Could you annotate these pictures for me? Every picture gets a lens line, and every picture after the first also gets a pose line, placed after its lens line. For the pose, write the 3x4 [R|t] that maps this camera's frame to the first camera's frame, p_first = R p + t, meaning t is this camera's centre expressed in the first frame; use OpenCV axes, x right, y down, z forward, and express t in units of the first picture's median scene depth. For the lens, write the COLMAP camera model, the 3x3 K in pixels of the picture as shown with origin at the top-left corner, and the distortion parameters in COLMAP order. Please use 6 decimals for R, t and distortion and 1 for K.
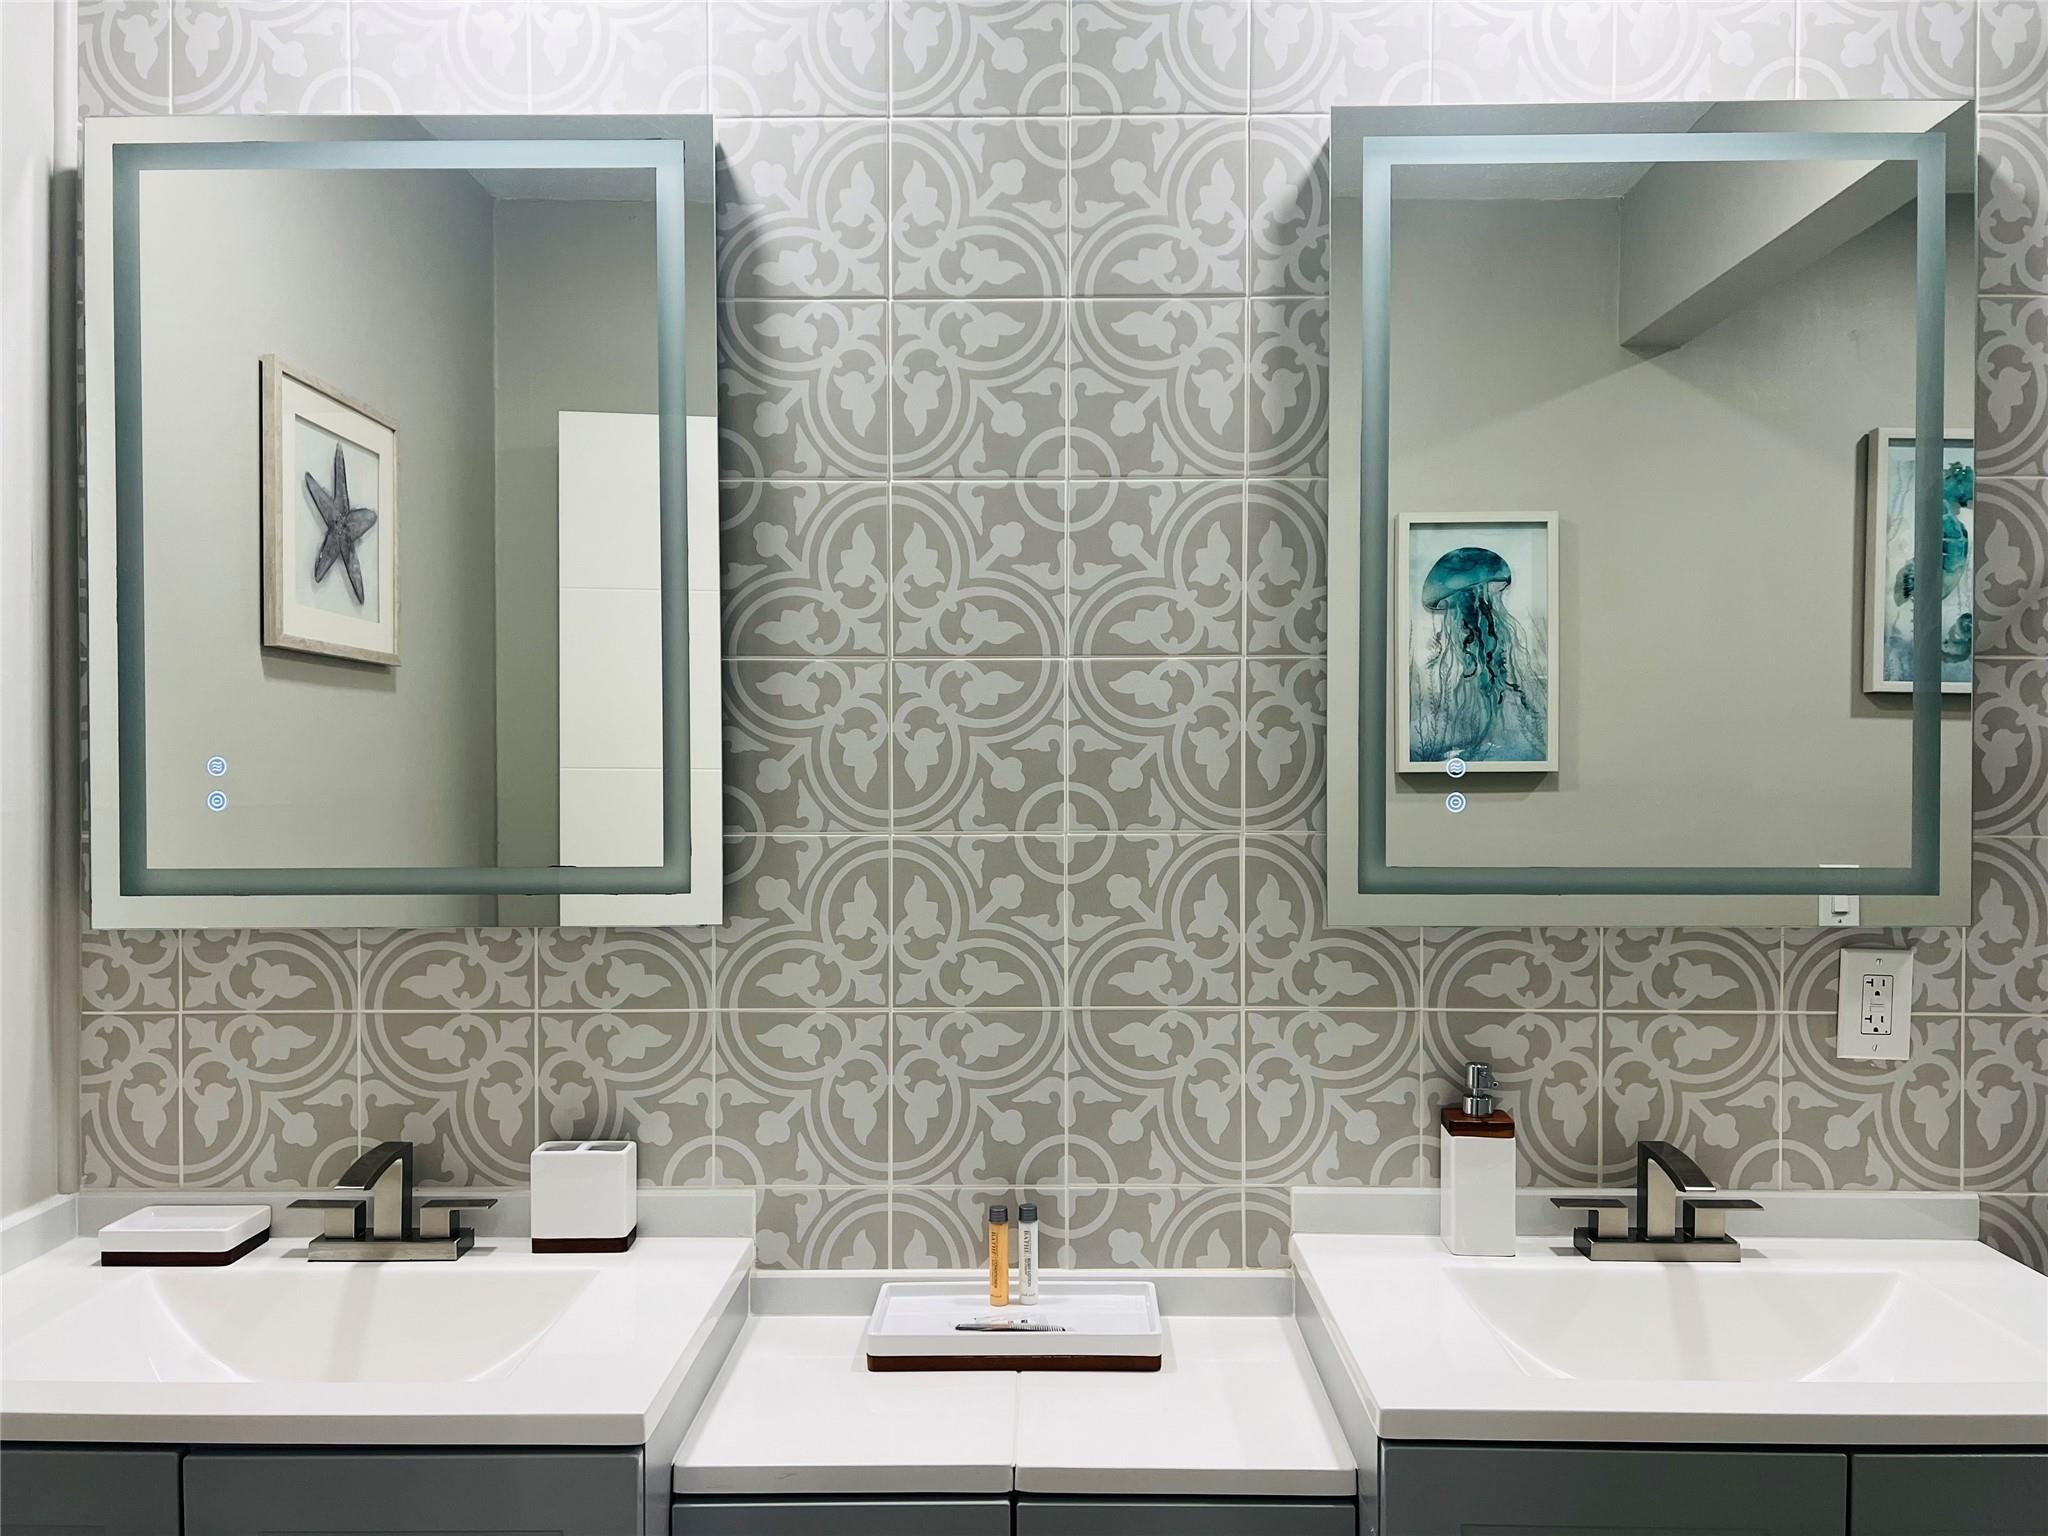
lens RADIAL K [[1519.0, 0, 1018.8], [0, 1519.0, 783.2], [0, 0, 1]] dist [0.066569, -0.072507]
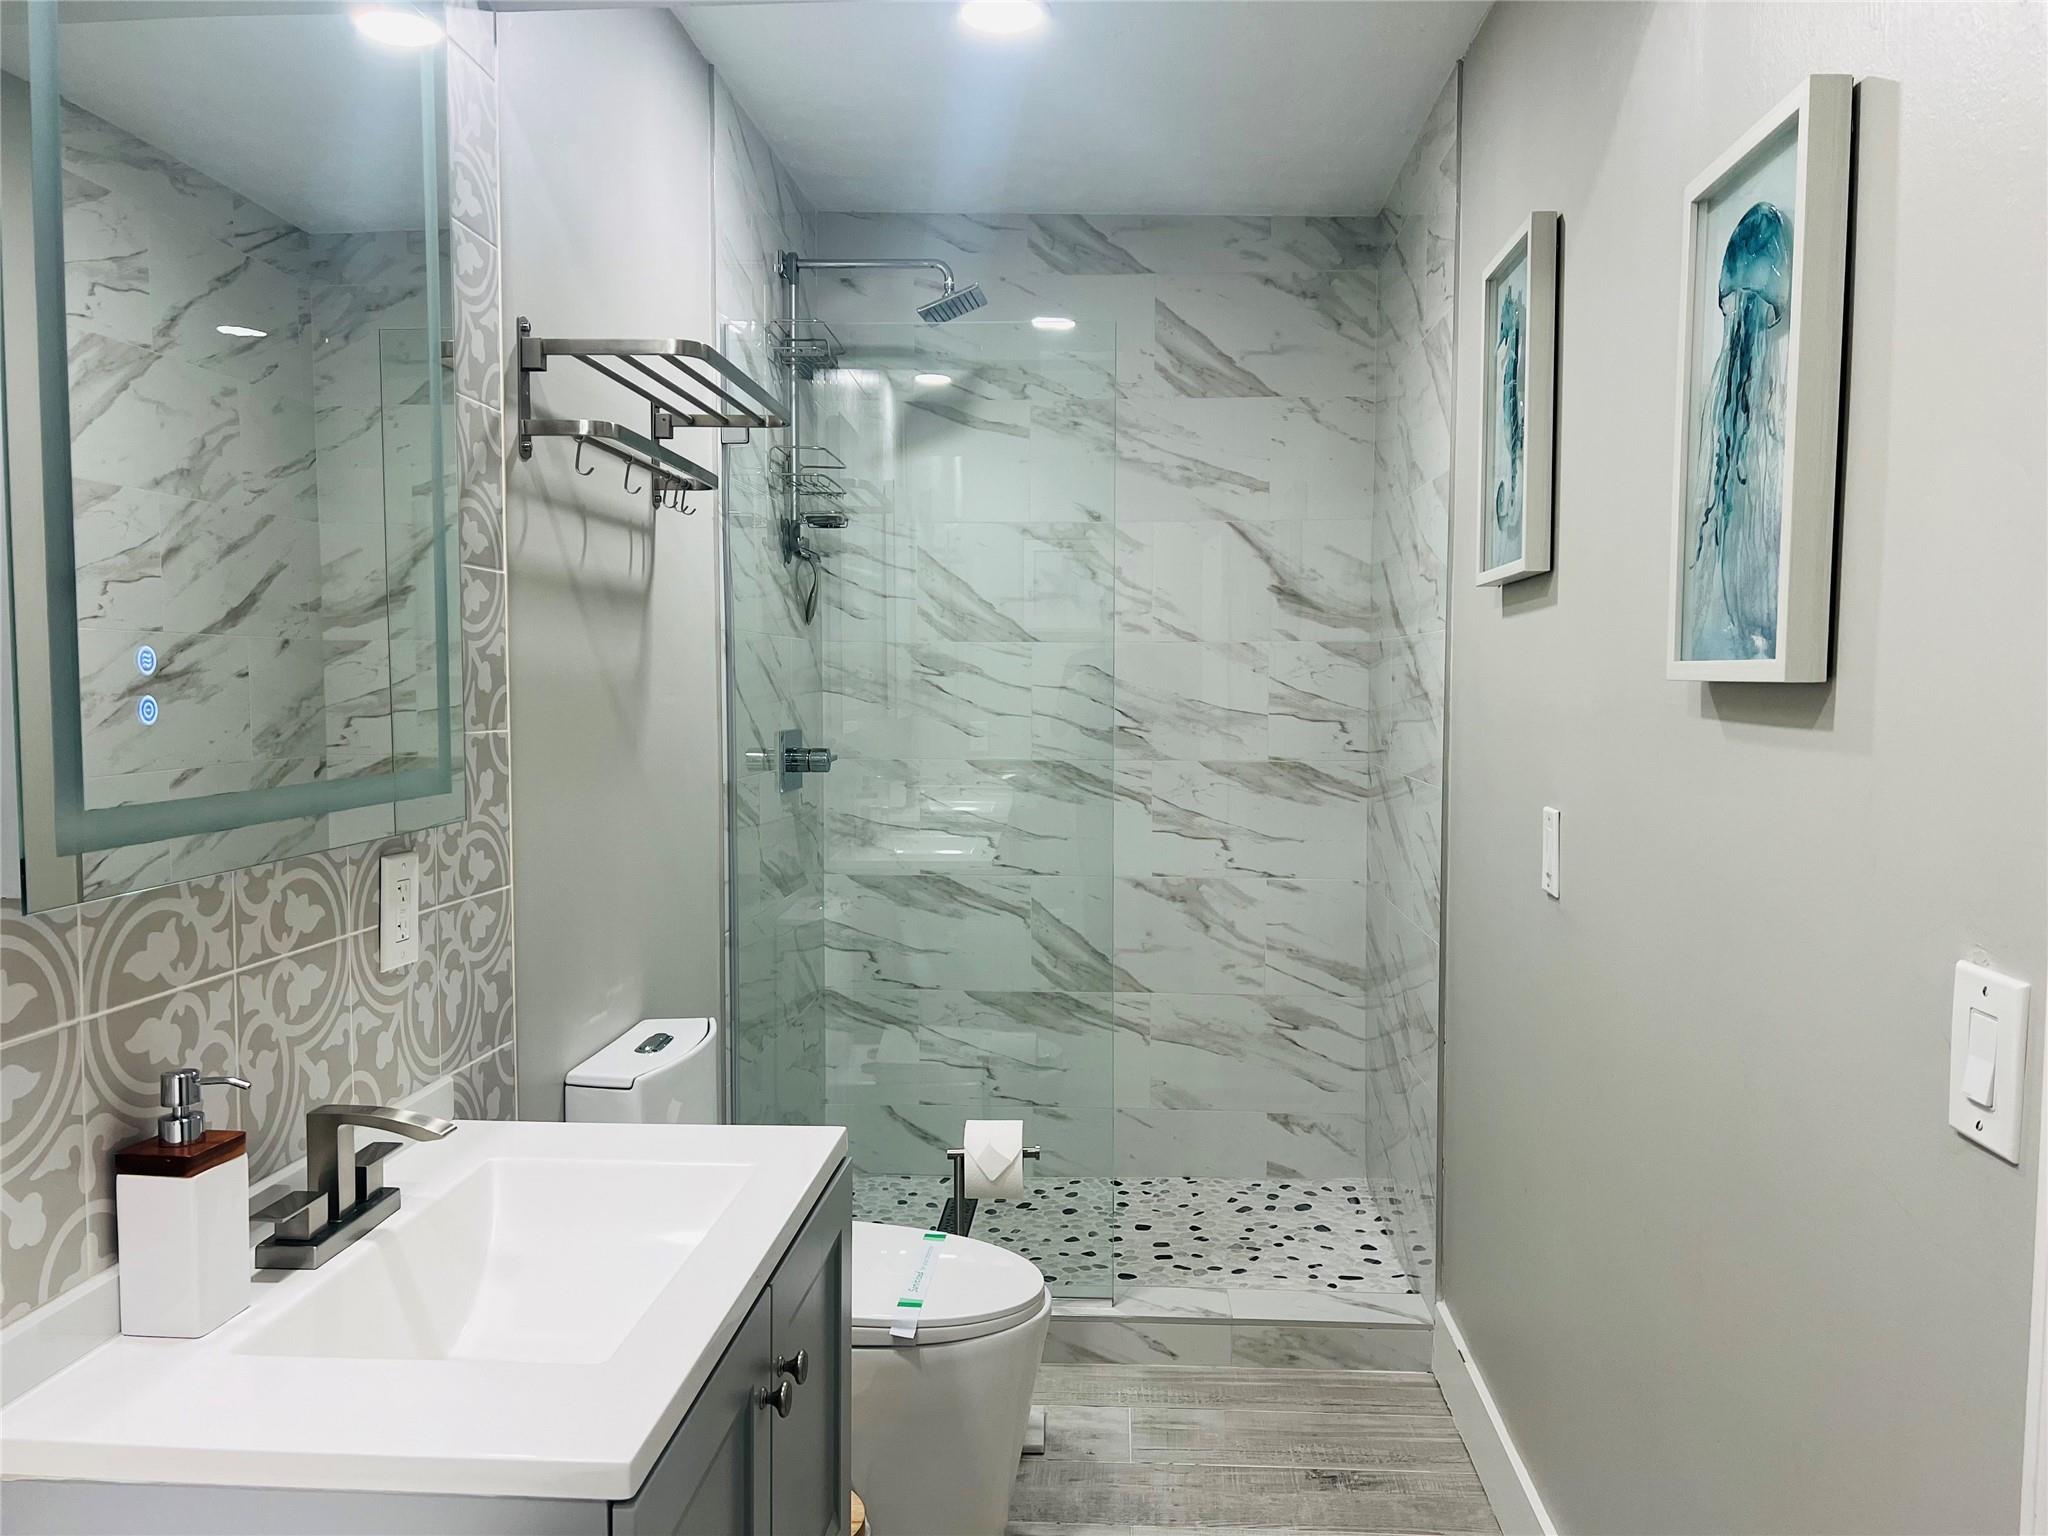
lens RADIAL K [[1519.0, 0, 1026.2], [0, 1519.0, 764.6], [0, 0, 1]] dist [0.066569, -0.072507]
pose [[0.063137, -0.053275, 0.996582, -0.382214], [0.006777, 0.998574, 0.052952, 0.002396], [-0.997982, 0.003410, 0.063408, 0.540930]]
